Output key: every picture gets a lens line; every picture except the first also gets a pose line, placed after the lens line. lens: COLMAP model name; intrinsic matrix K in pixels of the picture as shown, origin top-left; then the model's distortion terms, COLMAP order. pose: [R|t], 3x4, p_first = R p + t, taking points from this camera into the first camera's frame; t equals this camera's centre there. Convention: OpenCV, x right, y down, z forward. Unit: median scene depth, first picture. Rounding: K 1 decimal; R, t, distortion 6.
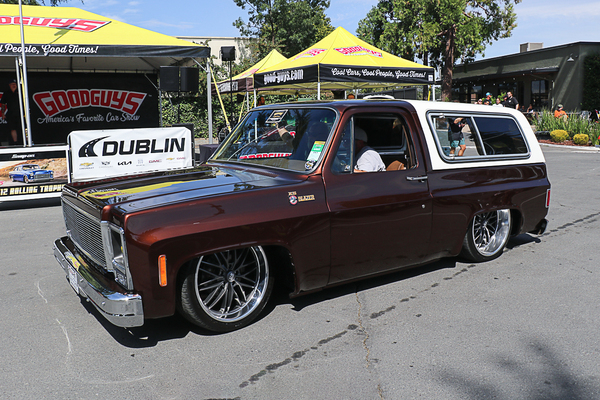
lens RADIAL K [[526.3, 0, 300.0], [0, 526.3, 200.0], [0, 0, 1]] dist [-0.197086, 0.162565]
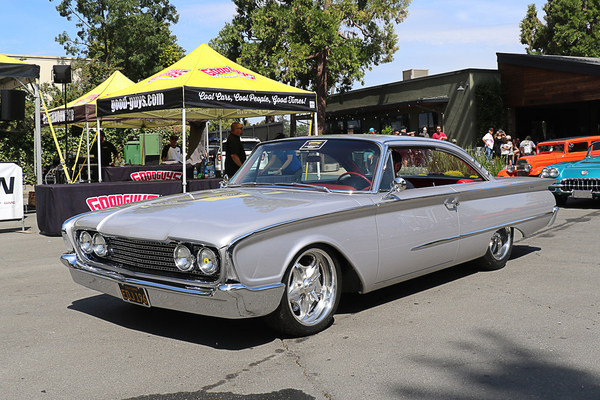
lens RADIAL K [[669.0, 0, 300.0], [0, 669.0, 200.0], [0, 0, 1]] dist [-0.194221, 0.201245]
pose [[0.969231, -0.017240, 0.245548, -0.033759], [0.041544, 0.994691, -0.094148, 0.020186], [-0.242621, 0.101452, 0.964802, -0.039878]]
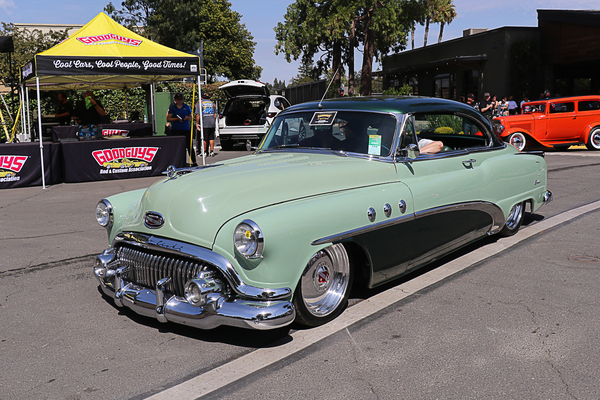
lens RADIAL K [[590.4, 0, 248.8], [0, 590.4, 185.3], [0, 0, 1]] dist [-0.175501, 0.146580]
pose [[1.000000, 0.000339, 0.000710, 0.285938], [-0.000314, 0.999376, -0.035320, -0.003804], [-0.000721, 0.035320, 0.999376, 0.016758]]
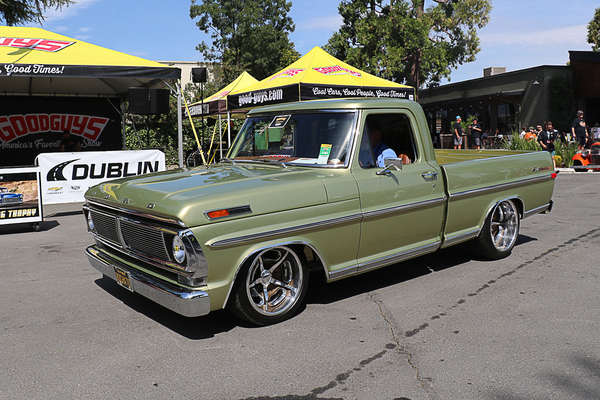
lens RADIAL K [[541.9, 0, 289.5], [0, 541.9, 196.8], [0, 0, 1]] dist [-0.192529, 0.154218]
pose [[0.998411, -0.012592, 0.054924, -0.028709], [0.016002, 0.997942, -0.062089, 0.008063], [-0.054029, 0.062870, 0.996558, 0.012164]]
